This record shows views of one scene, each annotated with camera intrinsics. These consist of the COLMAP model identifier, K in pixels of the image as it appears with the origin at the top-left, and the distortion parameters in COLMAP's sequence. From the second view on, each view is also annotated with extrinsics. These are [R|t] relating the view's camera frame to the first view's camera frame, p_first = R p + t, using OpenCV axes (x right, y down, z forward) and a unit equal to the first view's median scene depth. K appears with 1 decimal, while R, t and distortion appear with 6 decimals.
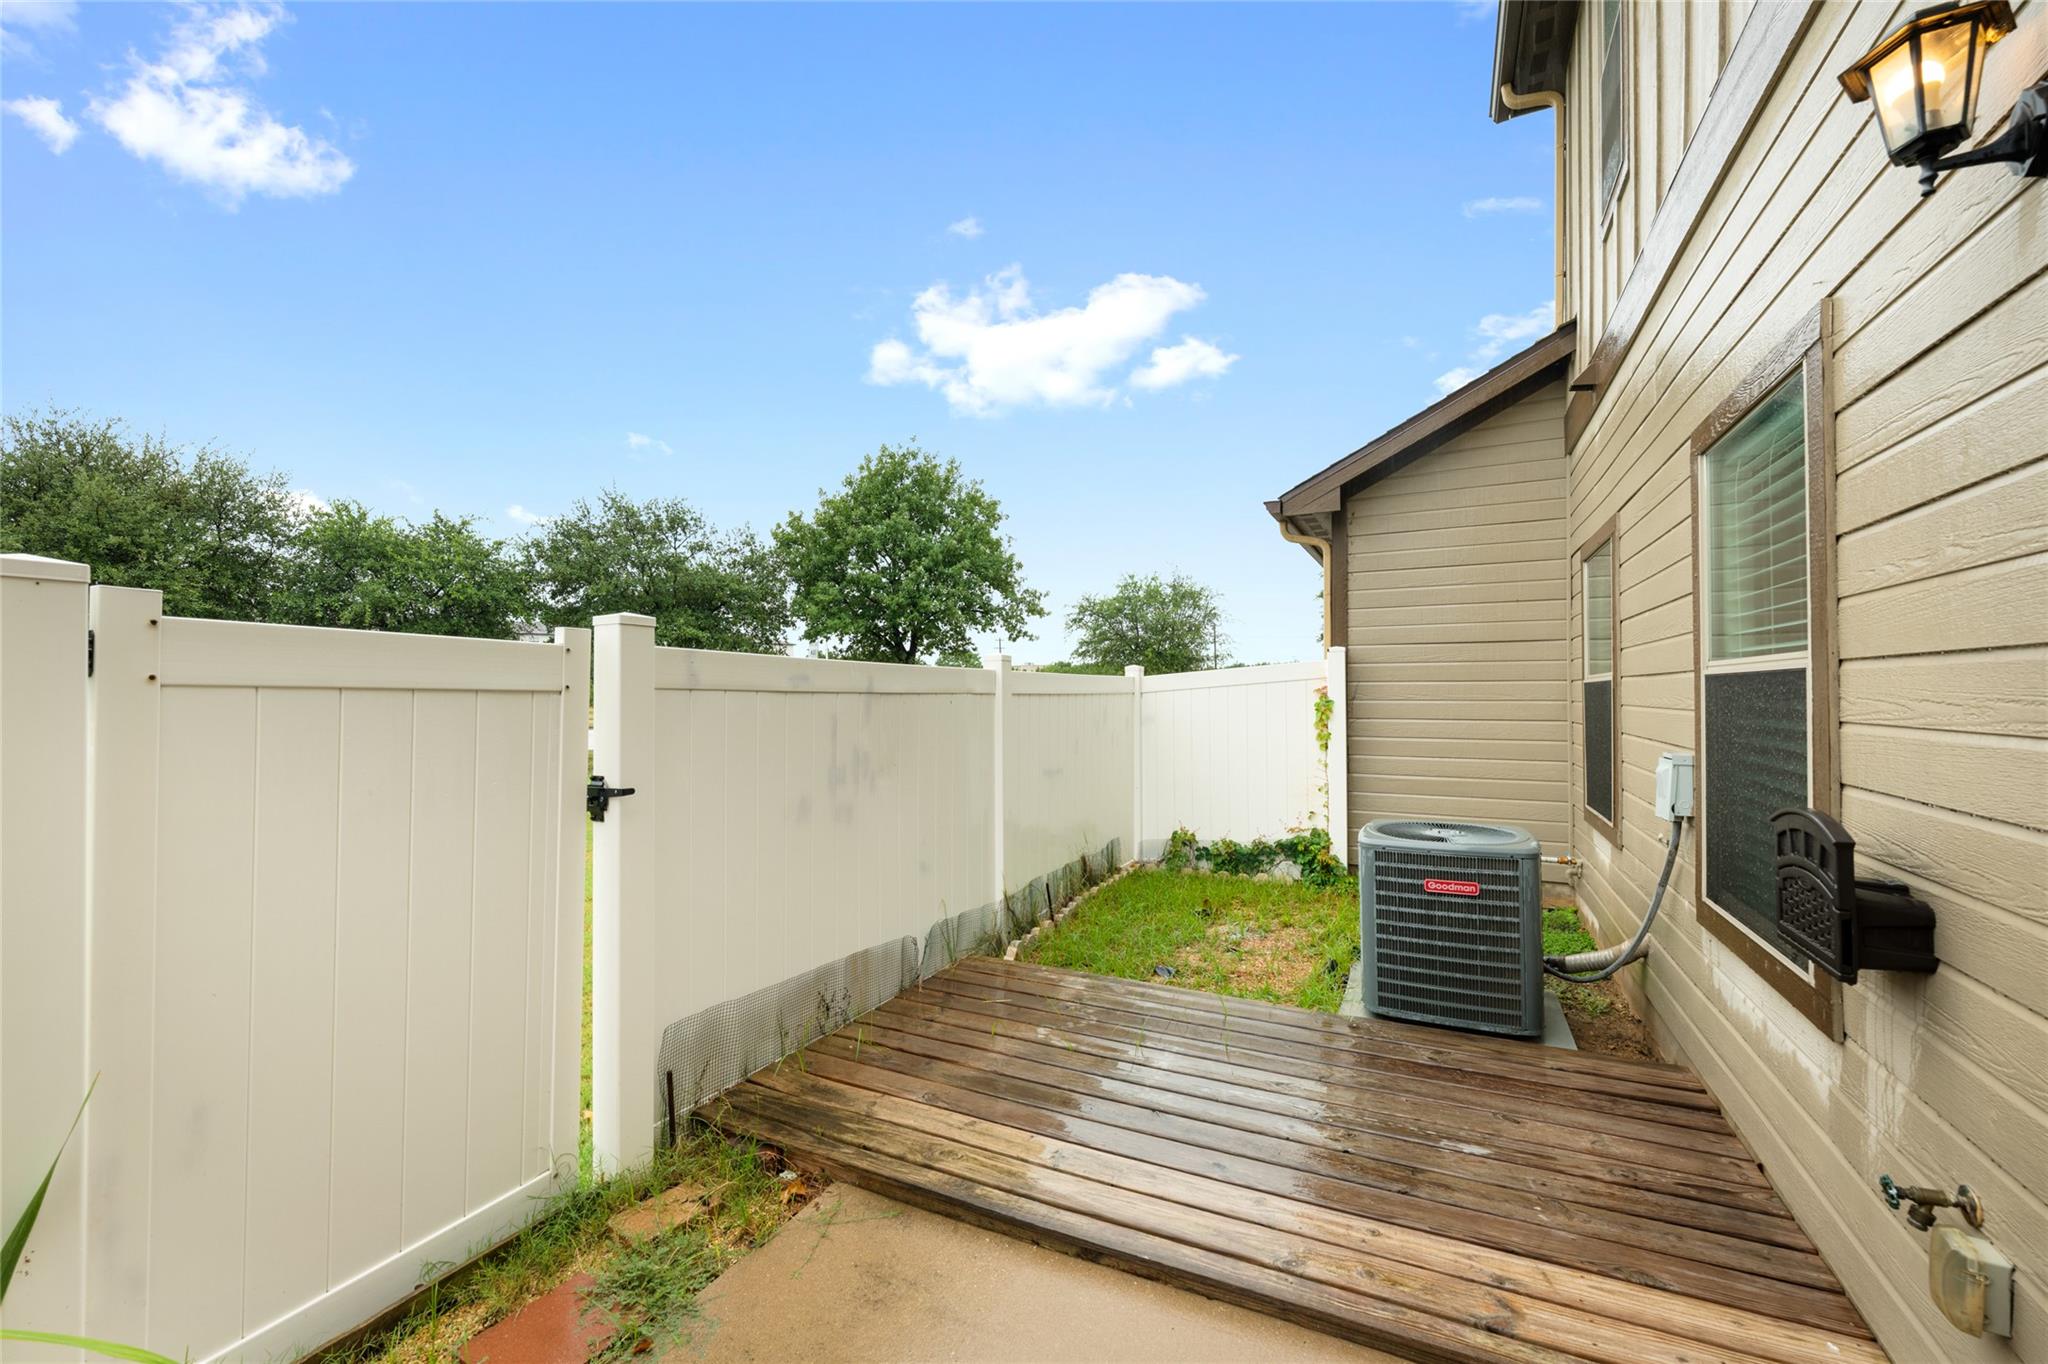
lens RADIAL K [[816.7, 0, 1020.4], [0, 816.7, 694.3], [0, 0, 1]] dist [0.002876, -0.000500]
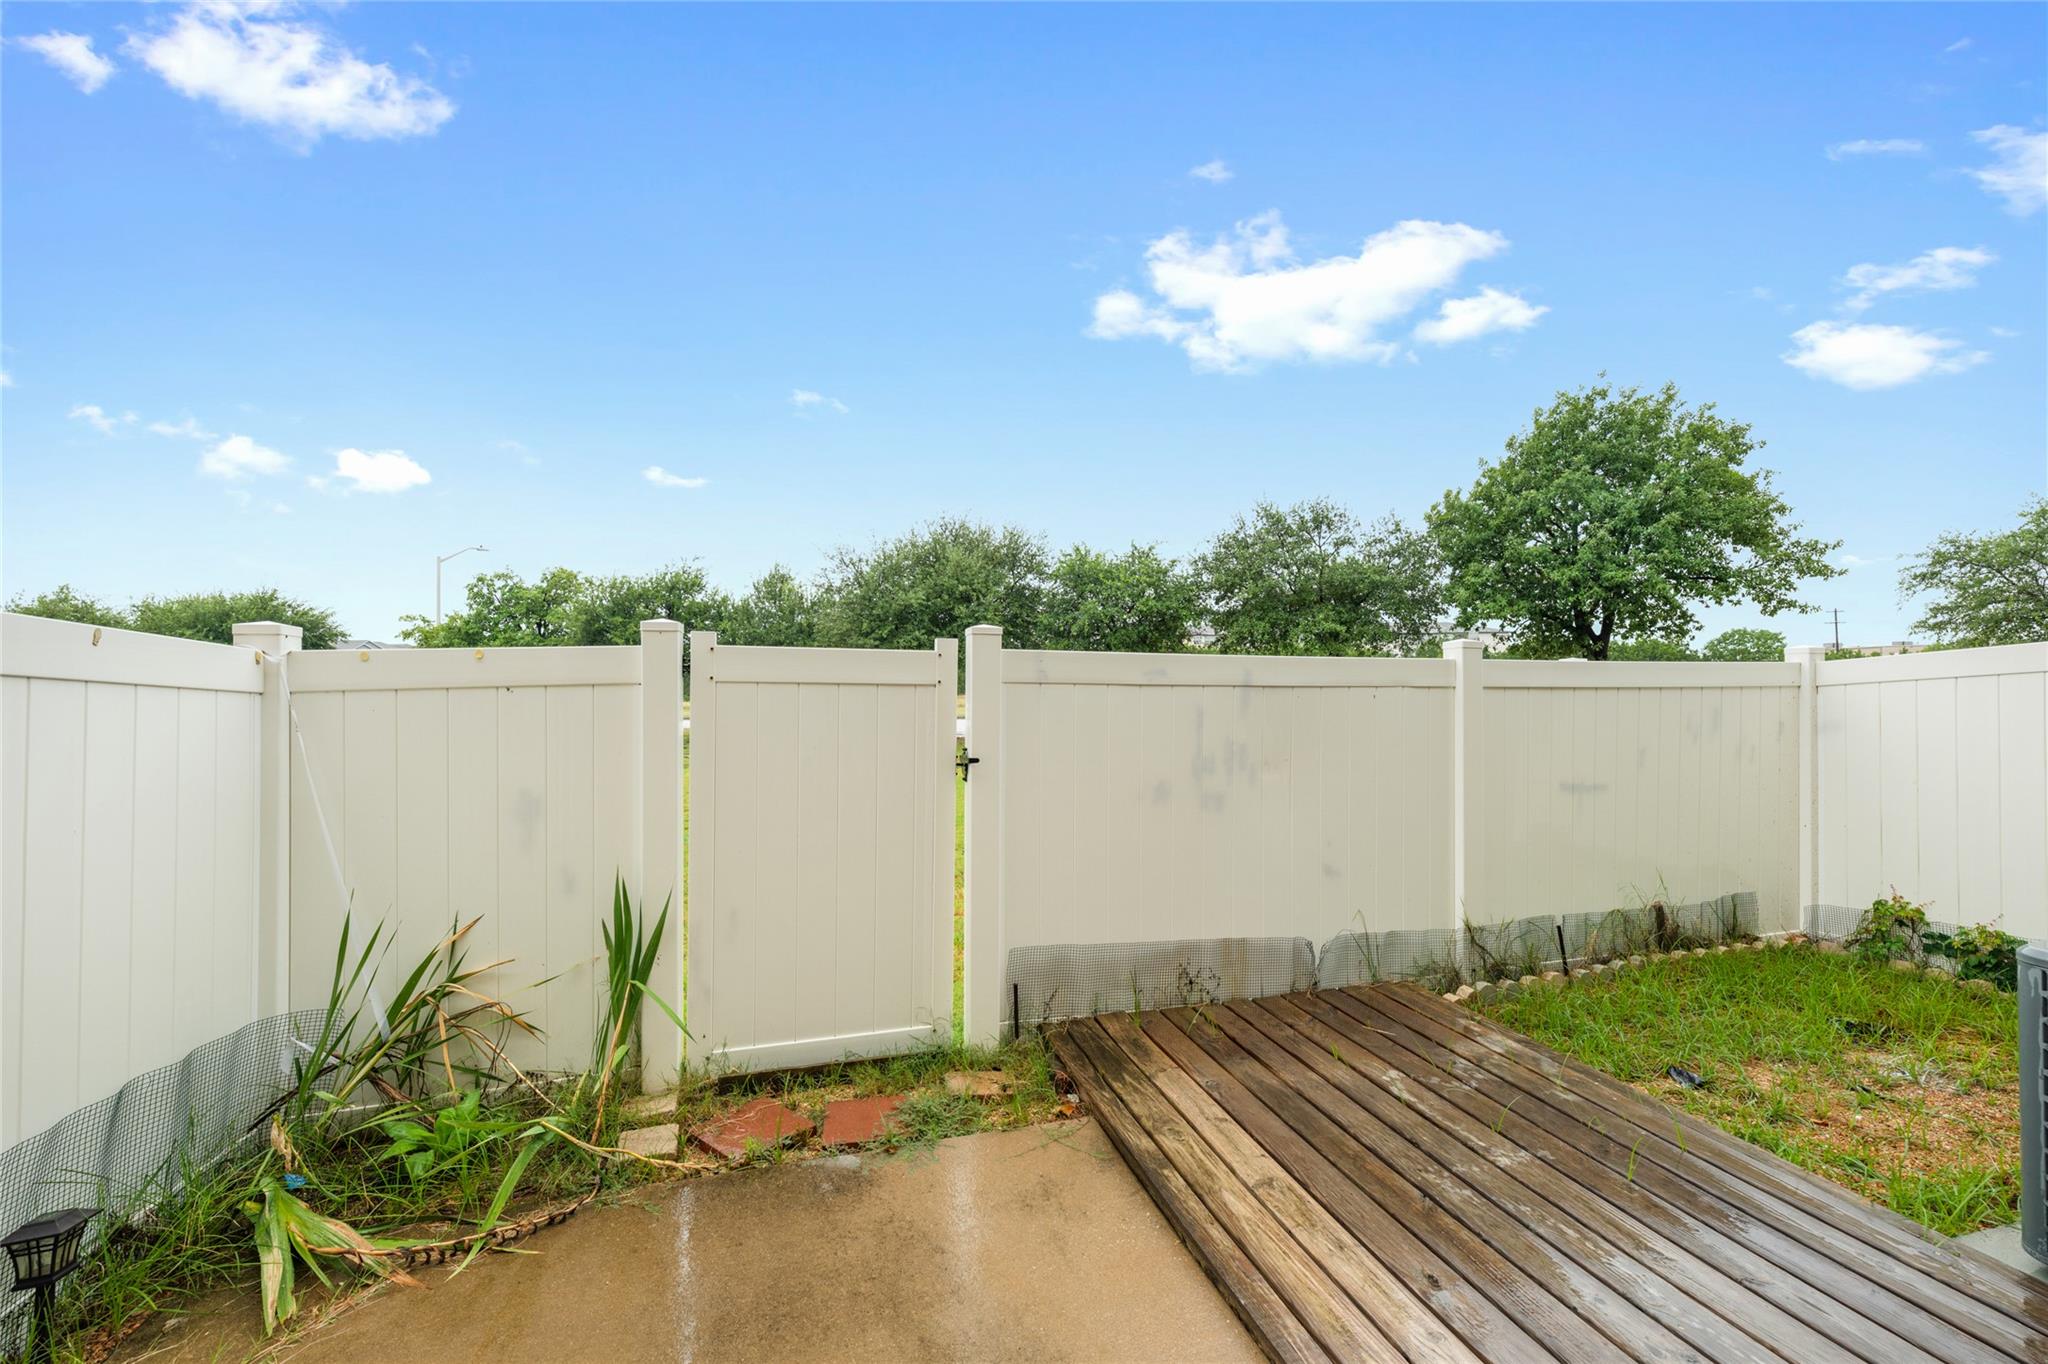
lens RADIAL K [[816.7, 0, 1026.3], [0, 816.7, 687.9], [0, 0, 1]] dist [0.002876, -0.000500]
pose [[0.674061, 0.001754, -0.738673, 0.221702], [-0.001315, 0.999998, 0.001174, -0.000077], [0.738674, 0.000180, 0.674063, 0.067210]]
